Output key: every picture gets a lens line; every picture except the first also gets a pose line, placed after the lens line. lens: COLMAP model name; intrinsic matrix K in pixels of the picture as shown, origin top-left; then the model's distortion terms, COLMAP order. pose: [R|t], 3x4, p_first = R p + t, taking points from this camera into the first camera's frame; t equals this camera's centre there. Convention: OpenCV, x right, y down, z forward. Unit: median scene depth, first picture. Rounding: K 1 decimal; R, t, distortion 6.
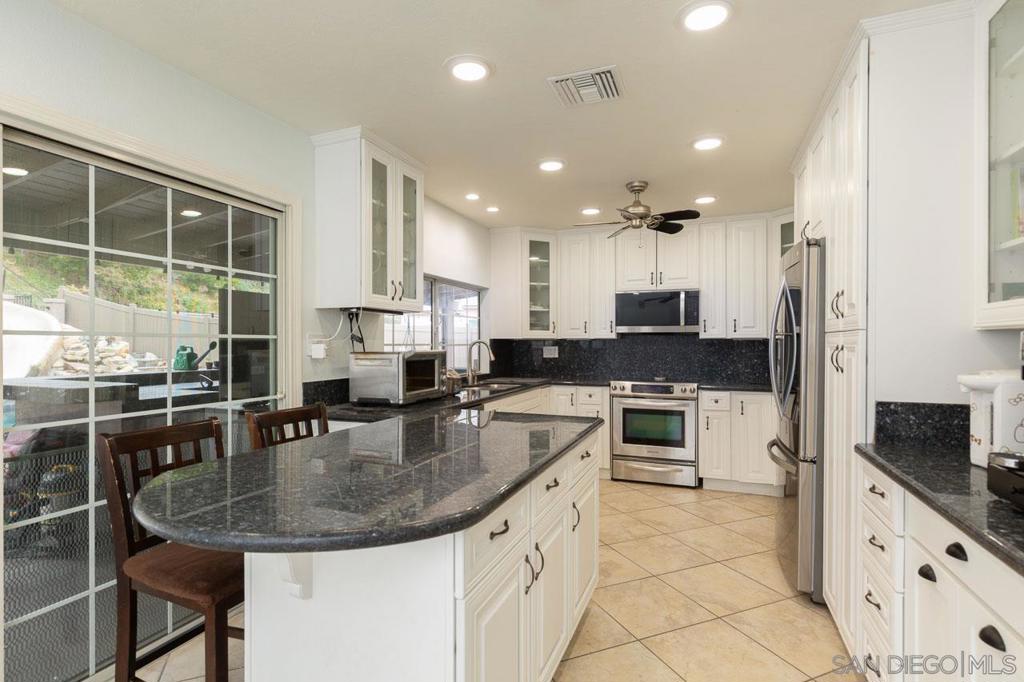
lens RADIAL K [[508.0, 0, 510.0], [0, 508.0, 342.3], [0, 0, 1]] dist [0.001010, 0.000055]
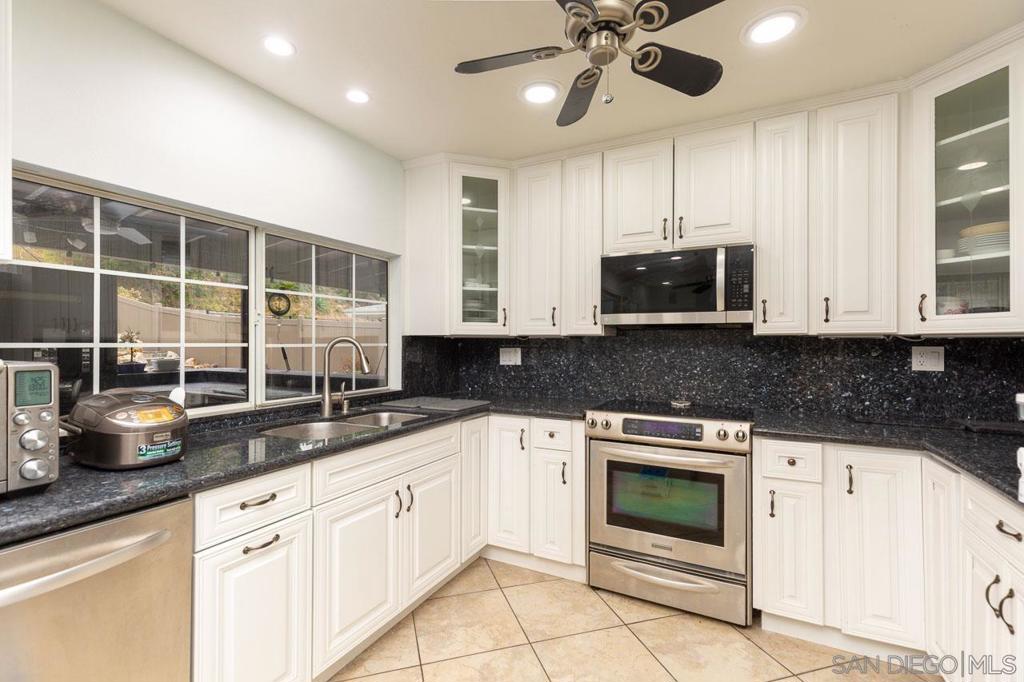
lens RADIAL K [[461.6, 0, 509.7], [0, 461.6, 344.1], [0, 0, 1]] dist [0.000079, 0.000014]
pose [[0.994281, 0.002807, -0.106761, 0.167466], [-0.002480, 0.999992, 0.003198, 0.001327], [0.106769, -0.002915, 0.994280, 0.484072]]
